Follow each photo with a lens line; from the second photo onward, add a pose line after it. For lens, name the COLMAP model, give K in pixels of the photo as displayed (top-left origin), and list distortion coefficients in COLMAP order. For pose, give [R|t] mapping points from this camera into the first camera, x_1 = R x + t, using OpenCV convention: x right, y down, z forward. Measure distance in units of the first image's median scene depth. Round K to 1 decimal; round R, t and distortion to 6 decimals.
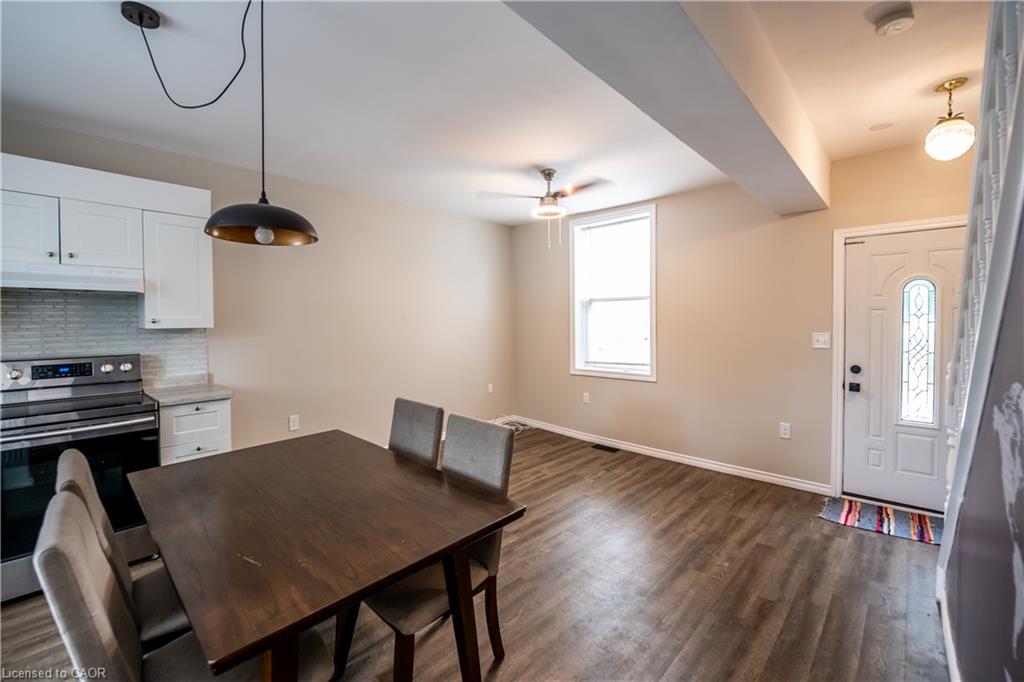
lens RADIAL K [[429.9, 0, 495.3], [0, 429.9, 328.5], [0, 0, 1]] dist [-0.002175, -0.000218]
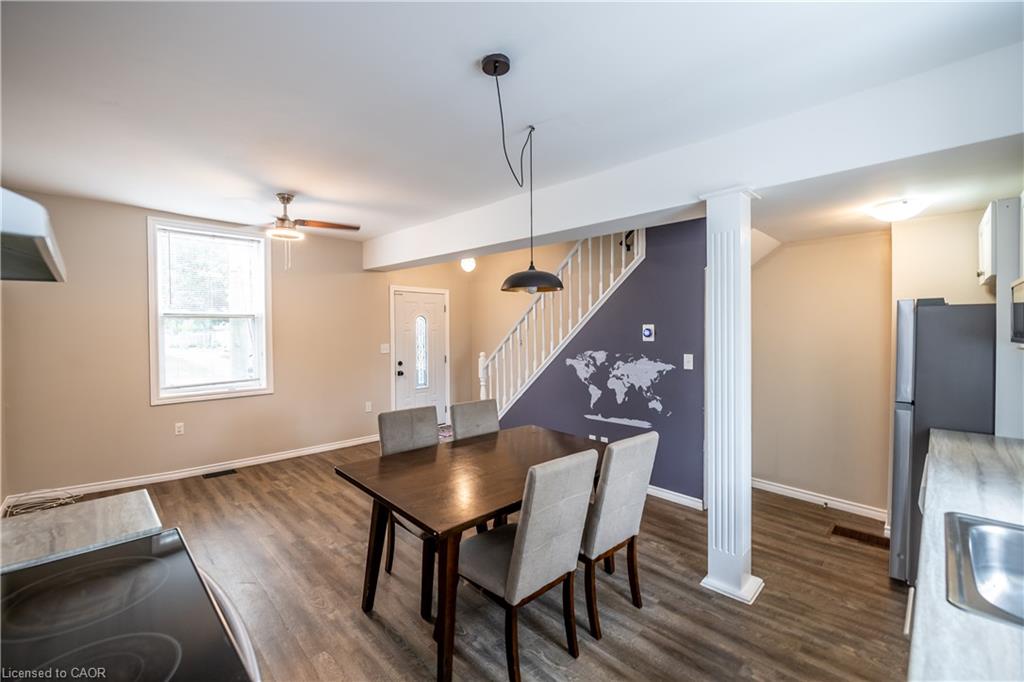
lens RADIAL K [[433.5, 0, 509.7], [0, 433.5, 336.5], [0, 0, 1]] dist [-0.001483, -0.000347]
pose [[0.029282, -0.010323, 0.999518, -0.979304], [0.022302, 0.999704, 0.009672, -0.026703], [-0.999322, 0.022008, 0.029504, 0.475582]]
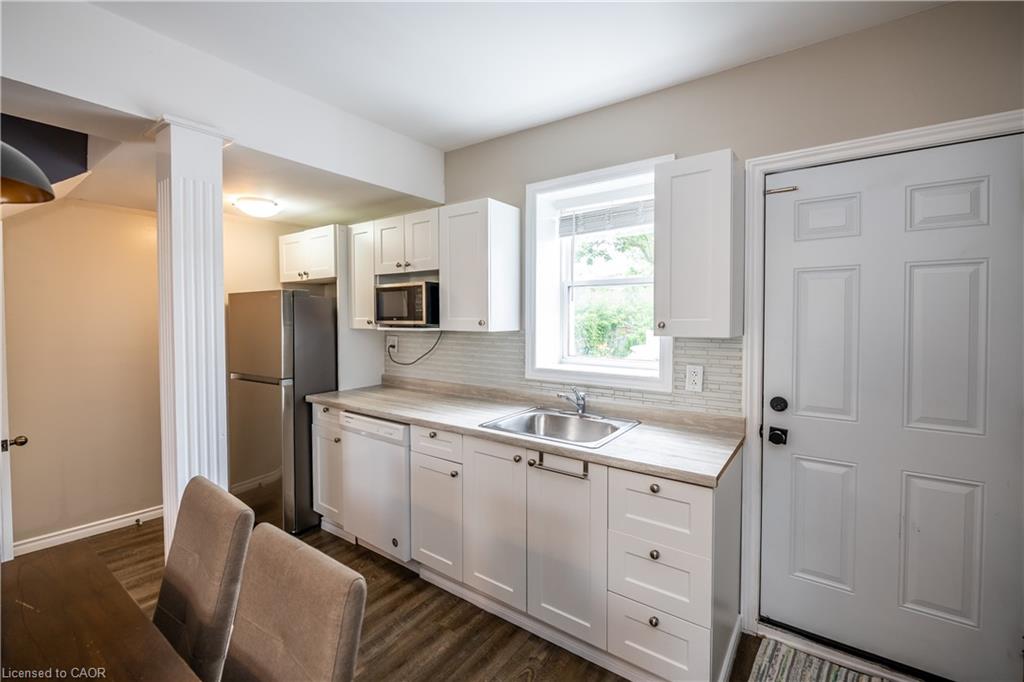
lens RADIAL K [[436.7, 0, 500.0], [0, 436.7, 324.1], [0, 0, 1]] dist [-0.003123, -0.000321]
pose [[-0.990573, 0.008071, -0.136746, -0.523066], [0.003380, 0.999399, 0.034505, -0.028079], [0.136943, 0.033717, -0.990005, 0.728908]]
